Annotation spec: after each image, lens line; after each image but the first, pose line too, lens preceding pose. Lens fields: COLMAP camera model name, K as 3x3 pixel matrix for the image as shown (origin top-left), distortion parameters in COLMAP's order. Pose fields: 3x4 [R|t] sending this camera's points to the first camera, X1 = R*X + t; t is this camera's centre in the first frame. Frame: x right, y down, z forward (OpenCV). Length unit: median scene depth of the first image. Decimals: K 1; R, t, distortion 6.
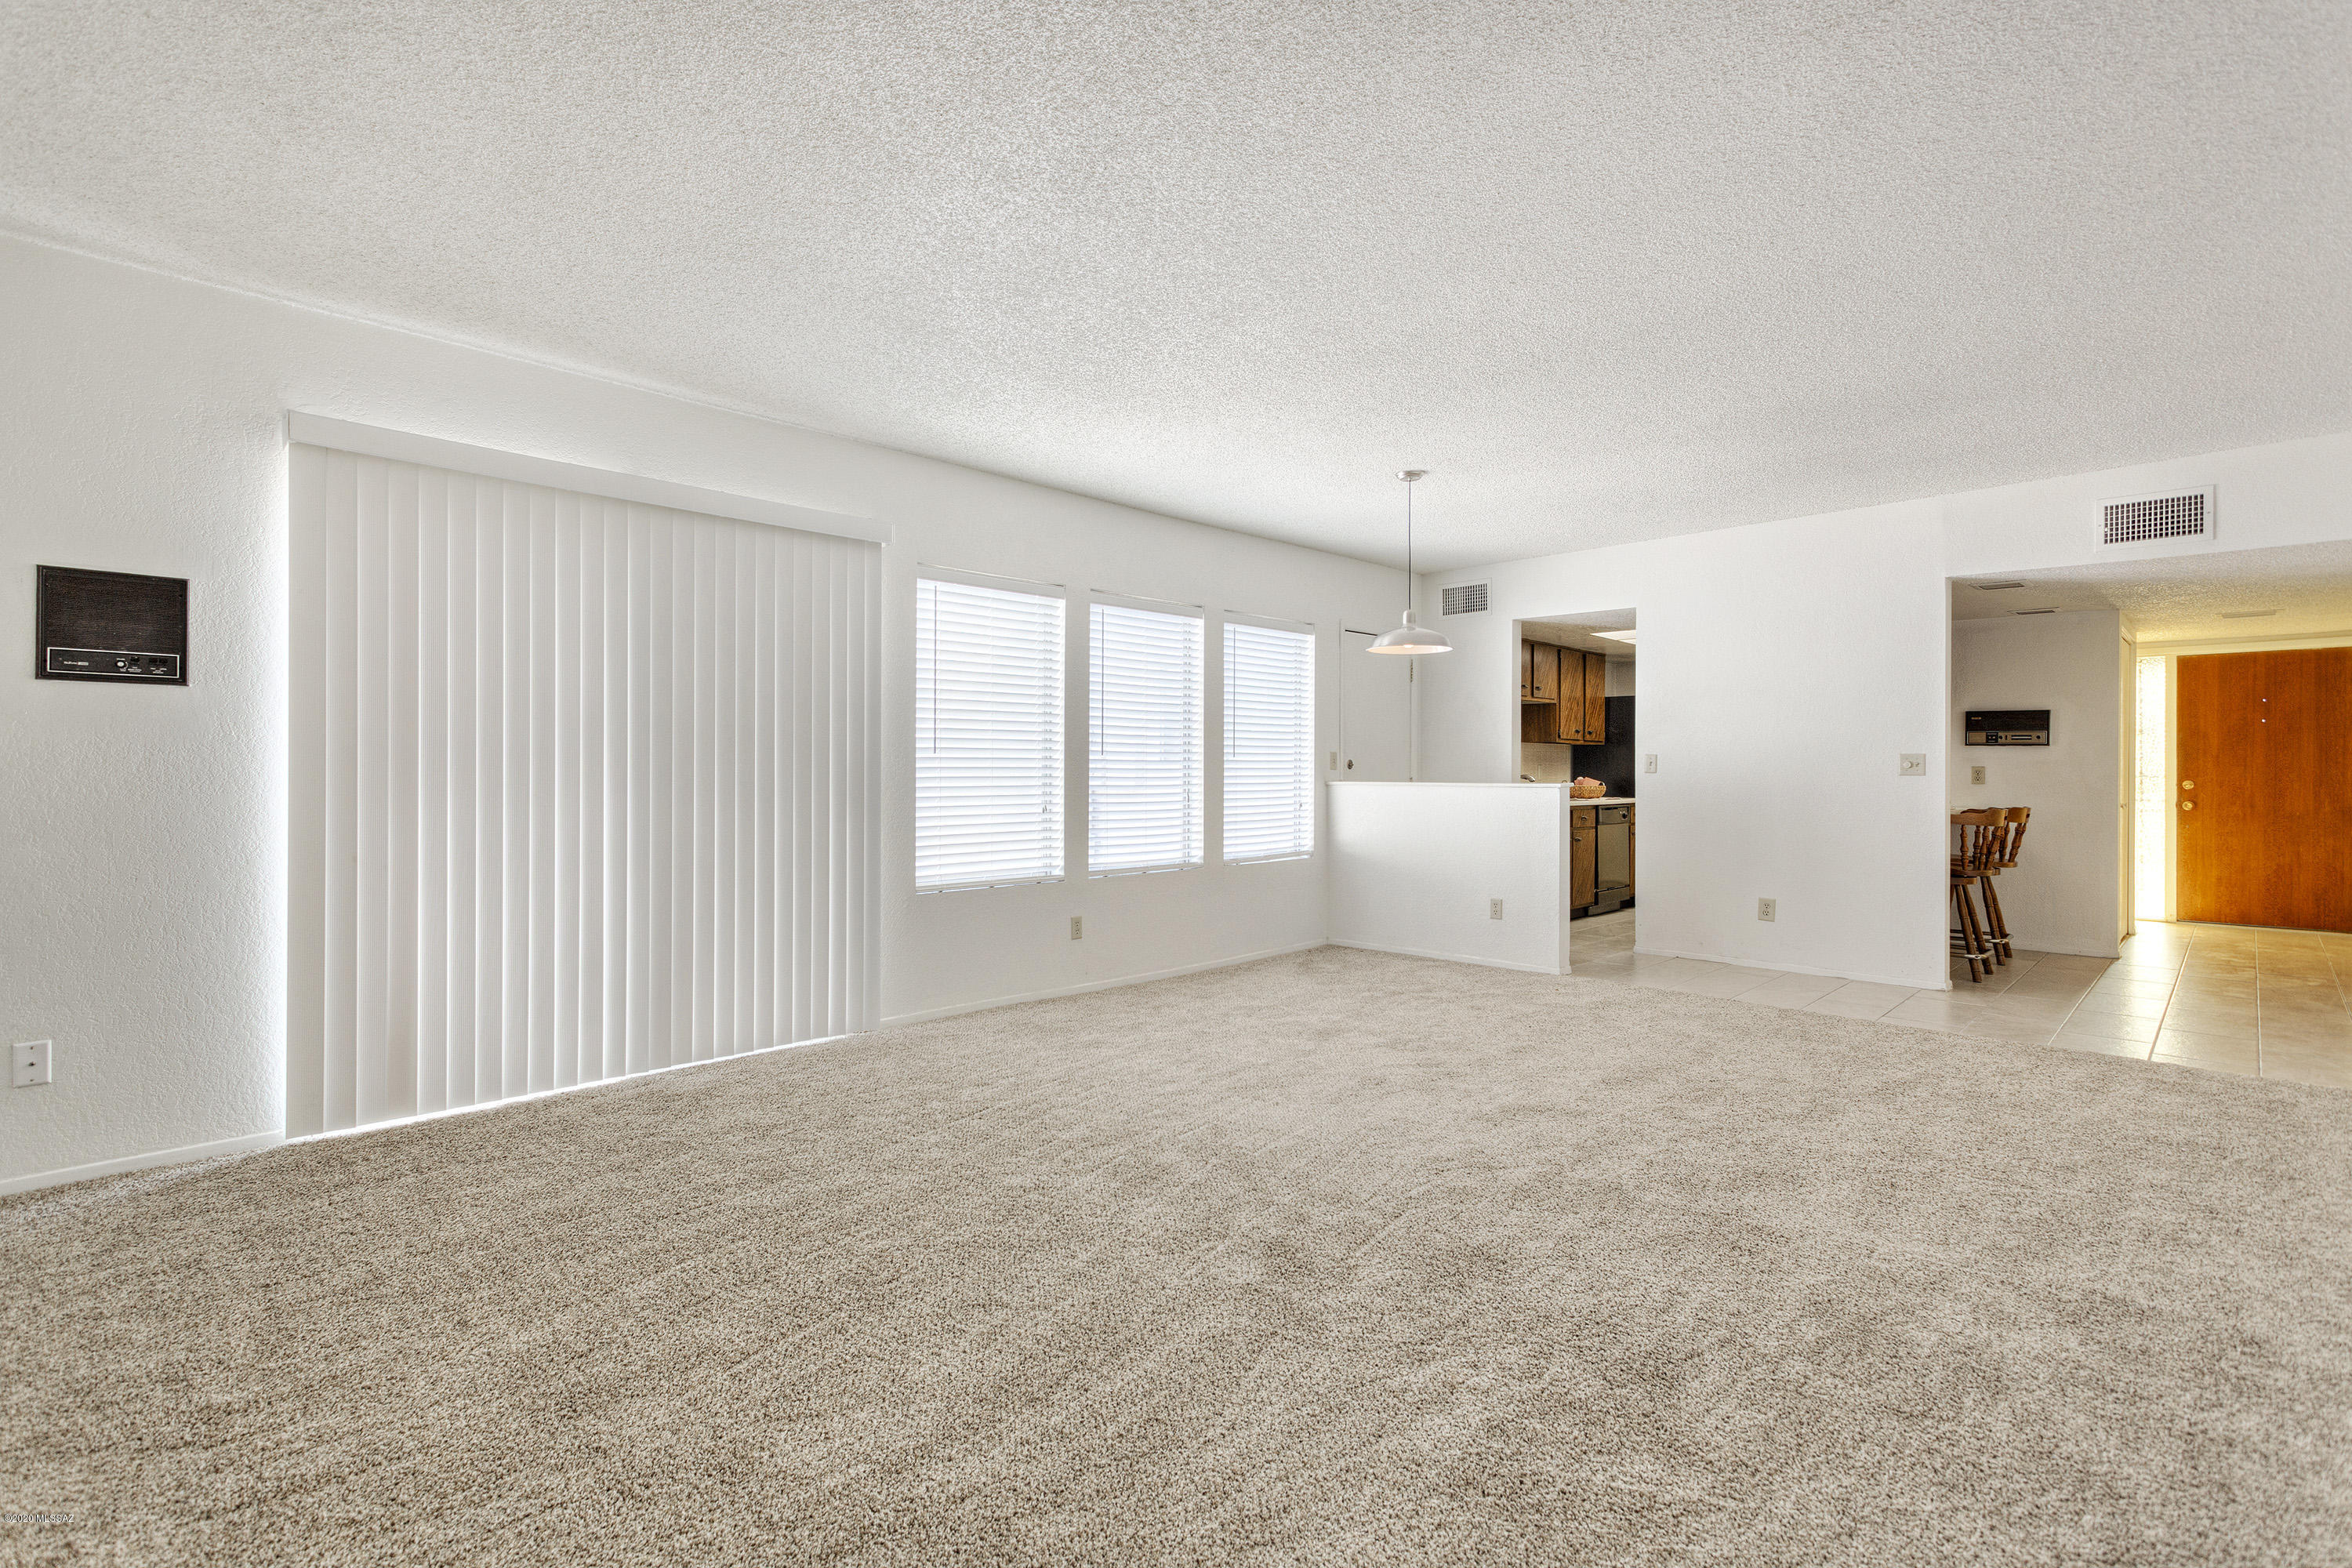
lens RADIAL K [[1114.4, 0, 1180.9], [0, 1114.4, 771.0], [0, 0, 1]] dist [-0.014986, -0.001068]
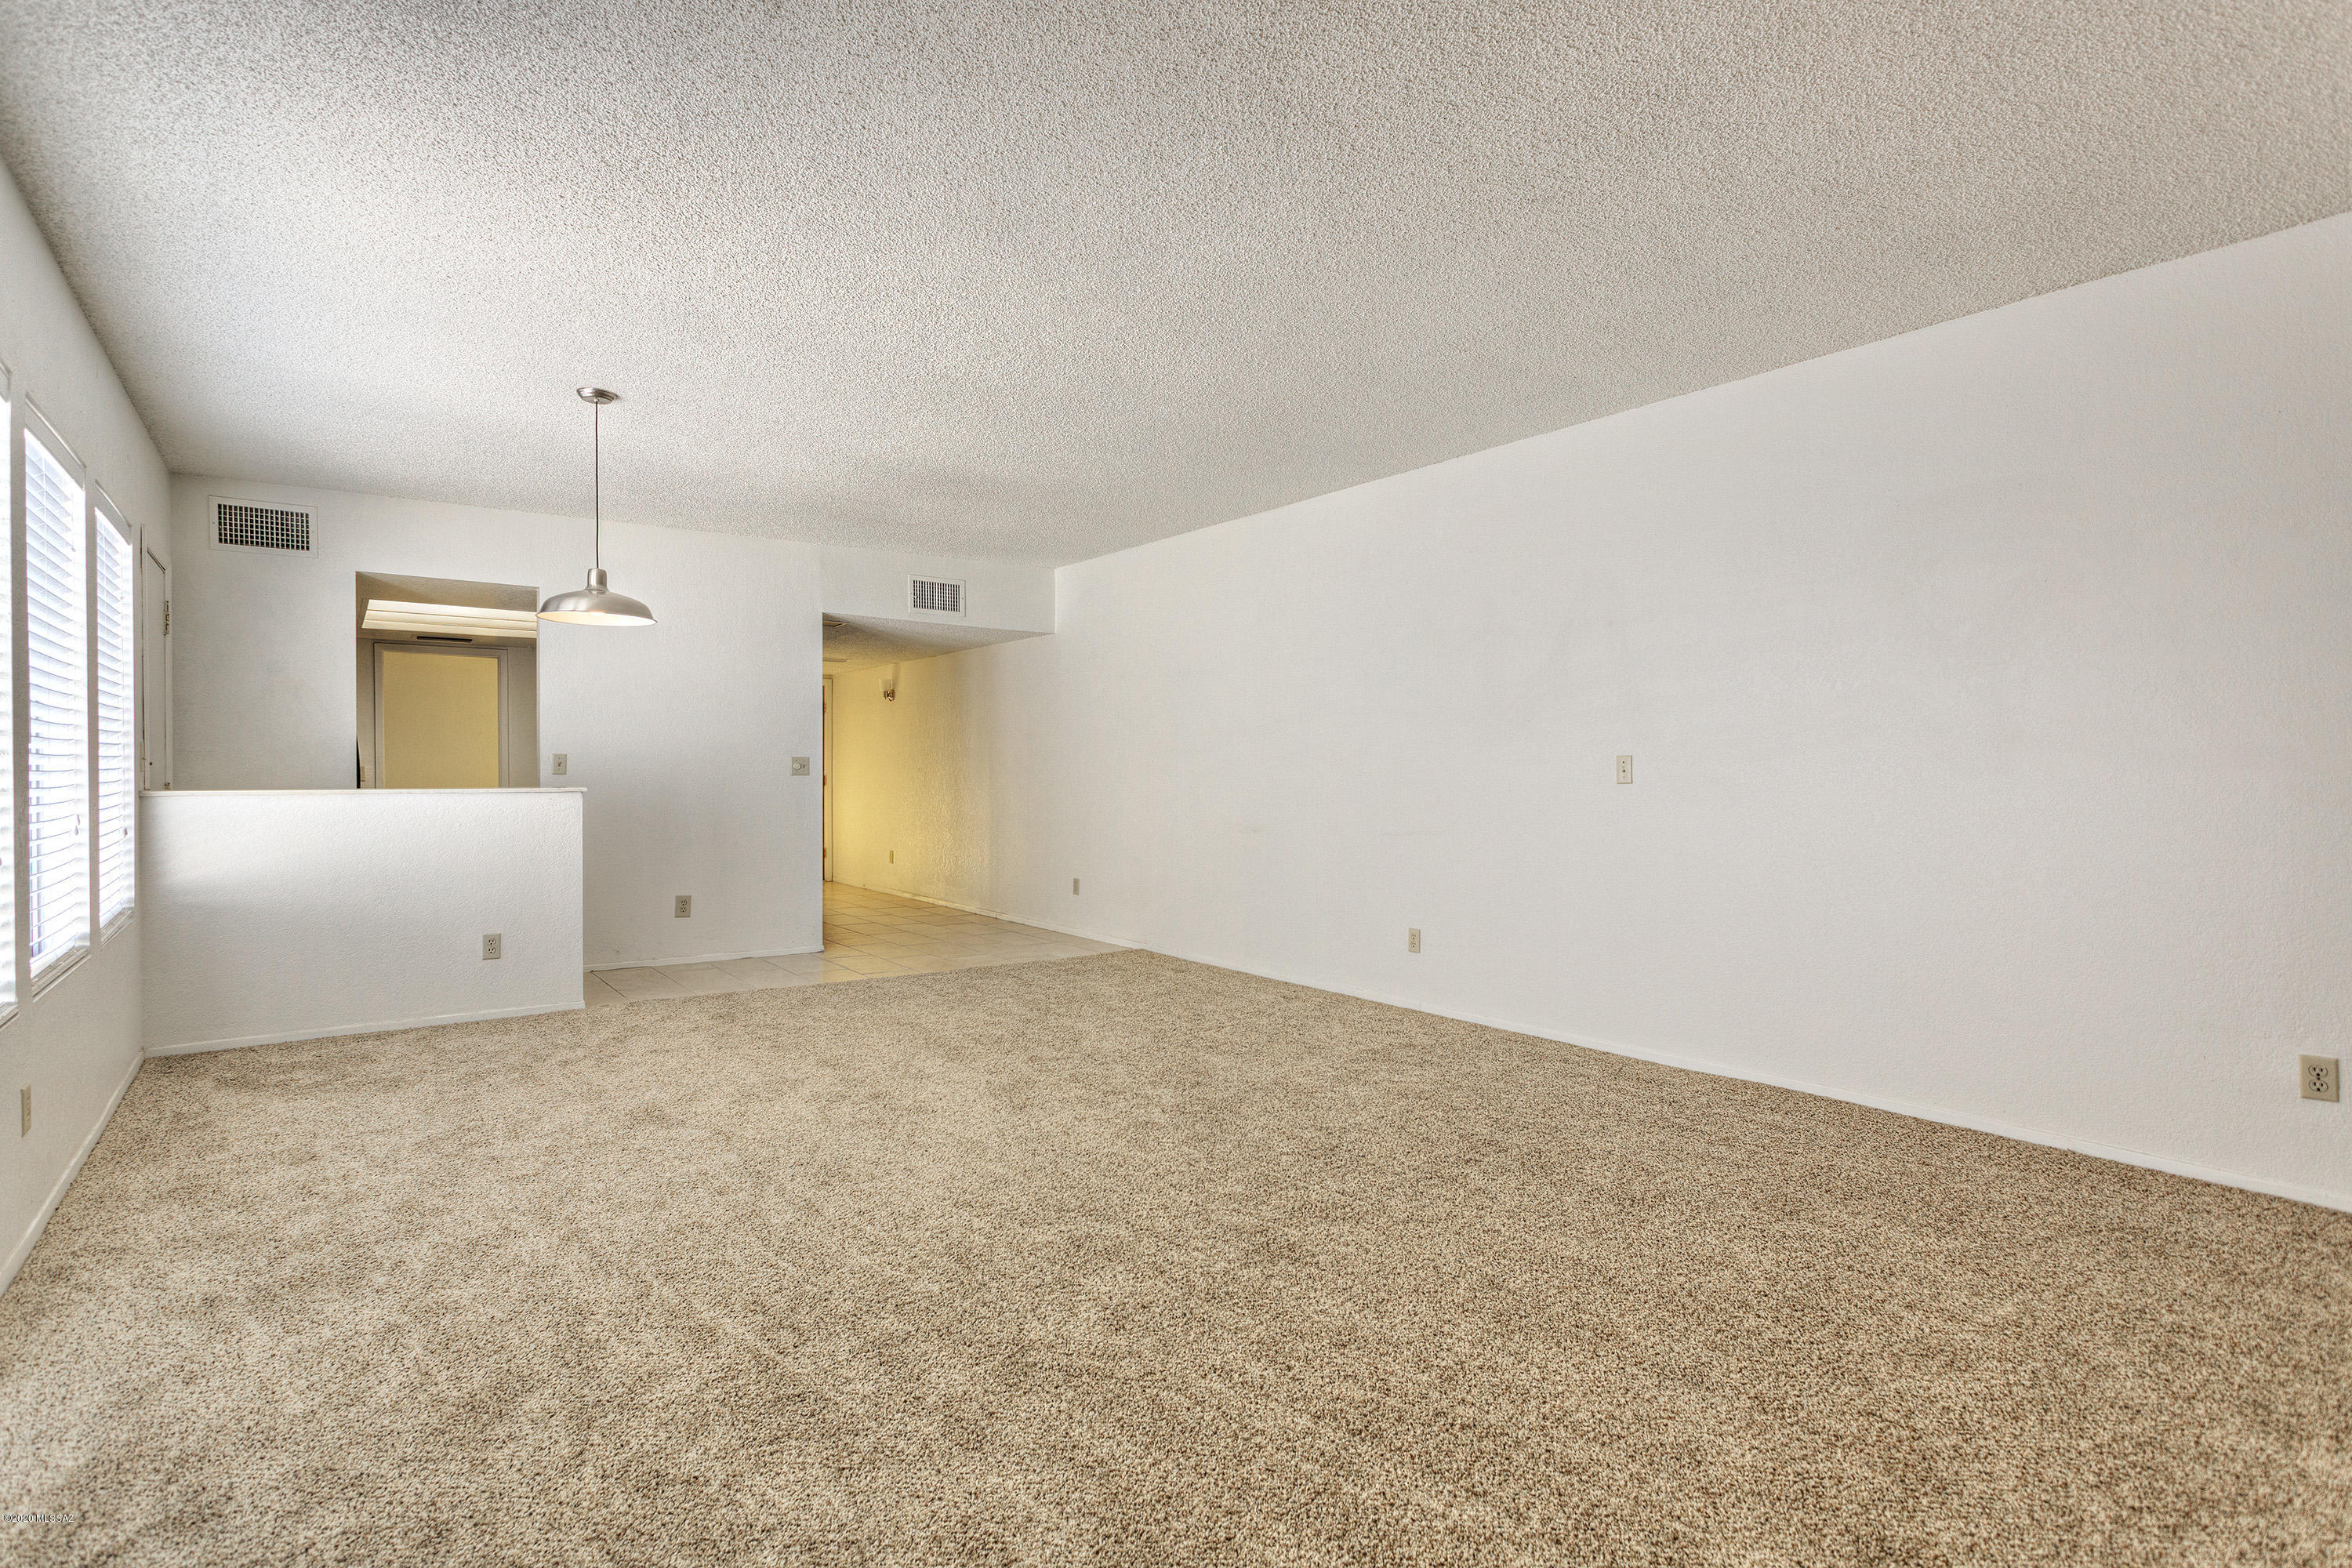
lens RADIAL K [[1114.4, 0, 1180.1], [0, 1114.4, 792.0], [0, 0, 1]] dist [-0.014986, -0.001068]
pose [[0.150907, -0.019386, 0.988358, -0.508587], [-0.003591, 0.999790, 0.020158, -0.004206], [-0.988541, -0.006591, 0.150806, 0.477101]]
